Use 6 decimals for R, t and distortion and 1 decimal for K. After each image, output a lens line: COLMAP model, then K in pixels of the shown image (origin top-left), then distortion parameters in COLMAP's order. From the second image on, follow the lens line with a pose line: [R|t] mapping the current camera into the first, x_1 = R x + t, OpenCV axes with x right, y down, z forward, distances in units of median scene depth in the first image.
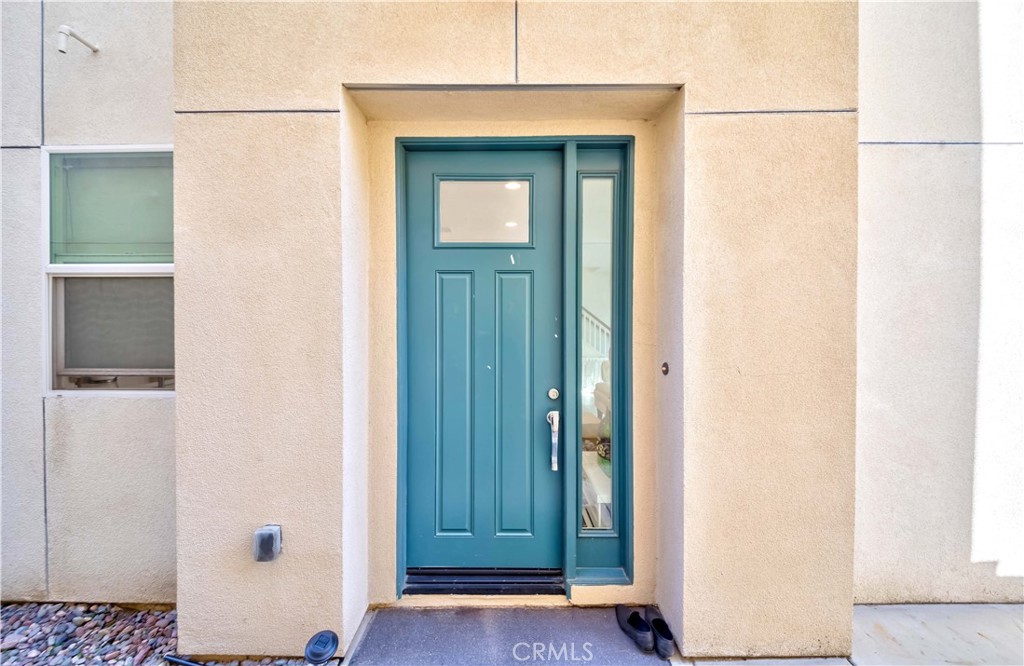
lens RADIAL K [[354.4, 0, 512.2], [0, 354.4, 325.7], [0, 0, 1]] dist [0.003185, -0.002186]
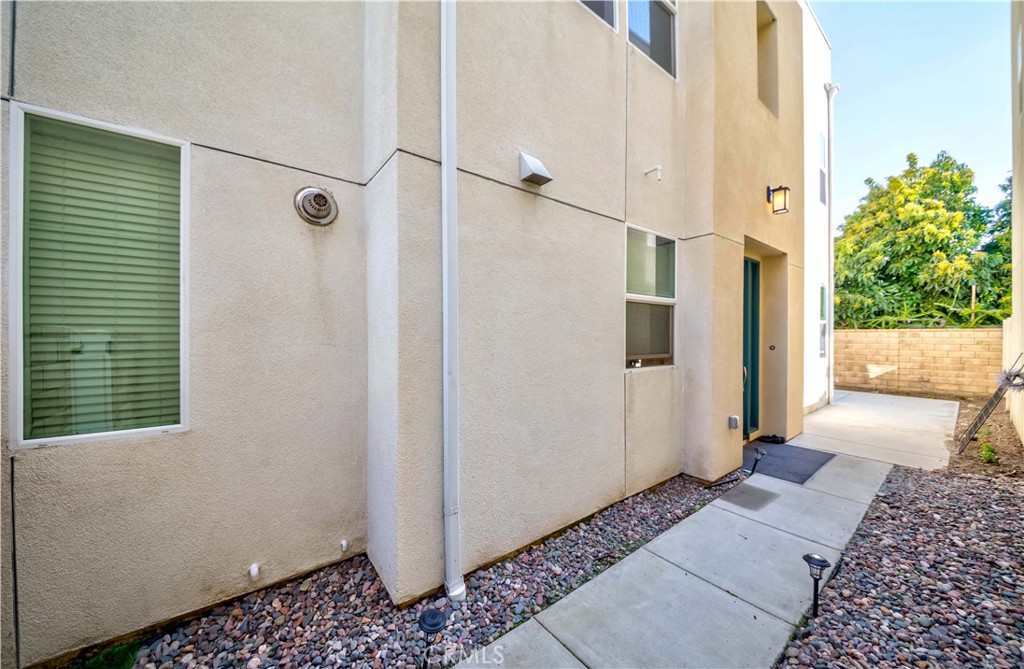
lens RADIAL K [[357.0, 0, 509.1], [0, 357.0, 336.0], [0, 0, 1]] dist [-0.010455, -0.000410]
pose [[0.798375, -0.001500, 0.602159, -2.711236], [0.005927, 0.999968, -0.005368, 0.031912], [-0.602132, 0.007855, 0.798358, -0.001363]]
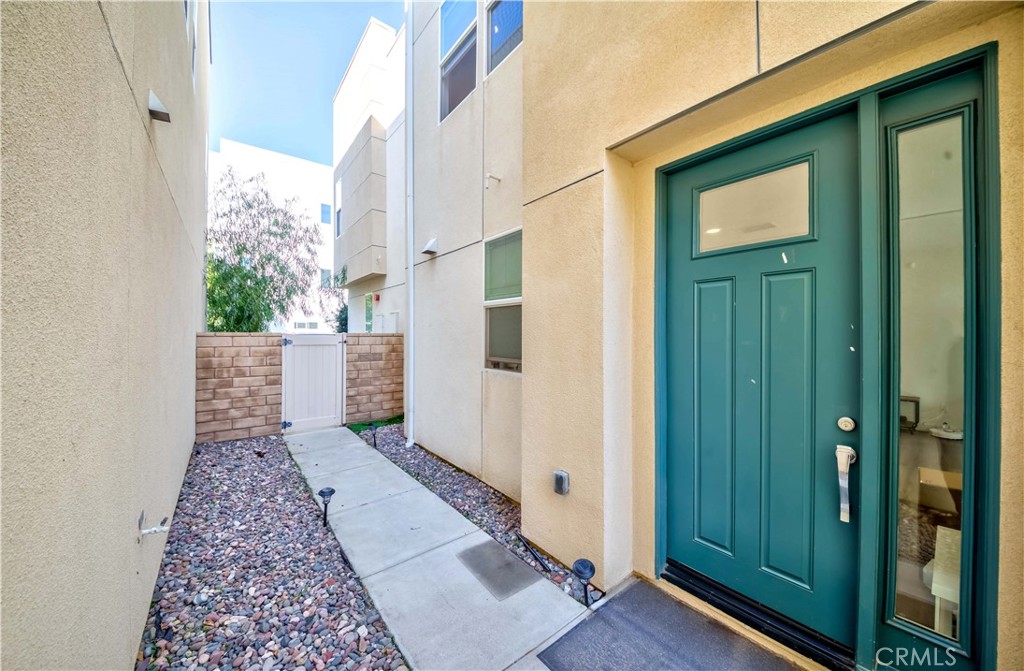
lens RADIAL K [[354.4, 0, 517.4], [0, 354.4, 328.5], [0, 0, 1]] dist [0.003185, -0.002186]
pose [[0.632694, -0.009040, -0.774349, 0.283423], [-0.005492, 0.999854, -0.016161, 0.002446], [0.774382, 0.014478, 0.632552, -0.058888]]
